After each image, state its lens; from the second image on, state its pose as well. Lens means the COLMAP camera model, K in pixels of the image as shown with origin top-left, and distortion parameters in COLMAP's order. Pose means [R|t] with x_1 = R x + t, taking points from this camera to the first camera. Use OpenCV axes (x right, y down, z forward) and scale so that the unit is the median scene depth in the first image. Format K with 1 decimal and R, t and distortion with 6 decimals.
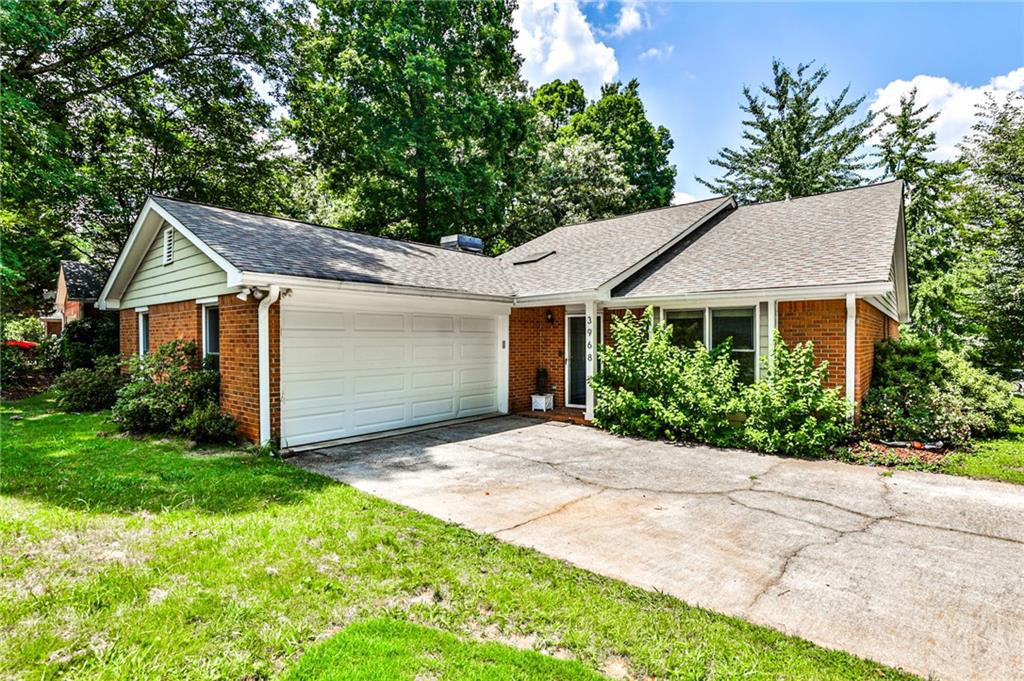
lens RADIAL K [[501.7, 0, 512.0], [0, 501.7, 340.5], [0, 0, 1]] dist [-0.039800, 0.011302]
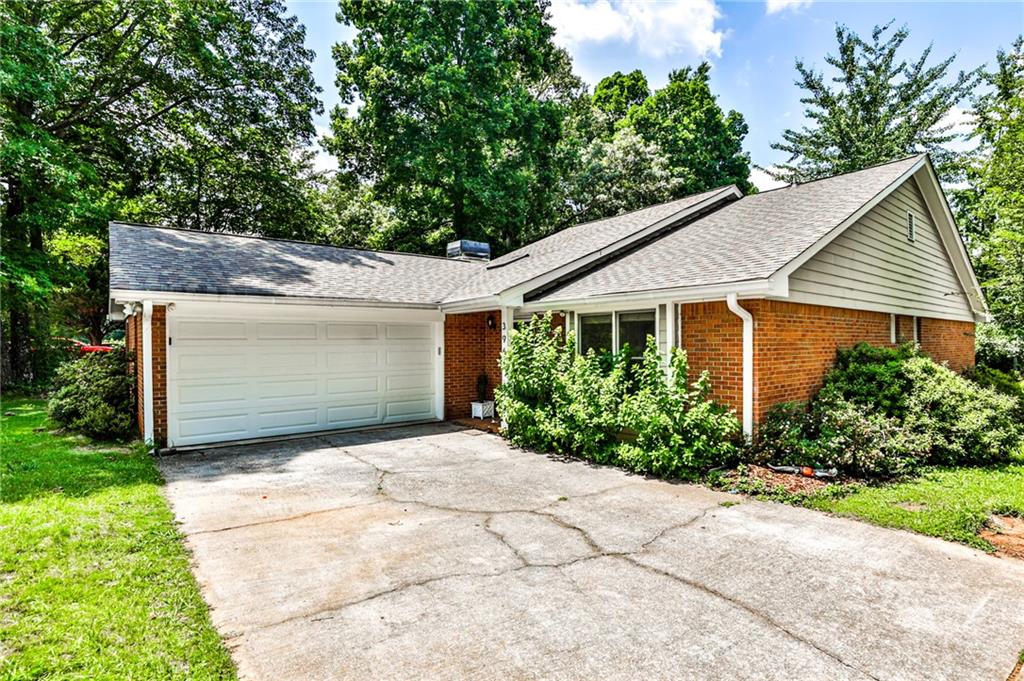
lens RADIAL K [[507.9, 0, 496.0], [0, 507.9, 342.8], [0, 0, 1]] dist [-0.039350, 0.009455]
pose [[0.980577, -0.004776, -0.196078, 0.296188], [0.004375, 0.999987, -0.002480, -0.005508], [0.196088, 0.001574, 0.980585, 0.030982]]
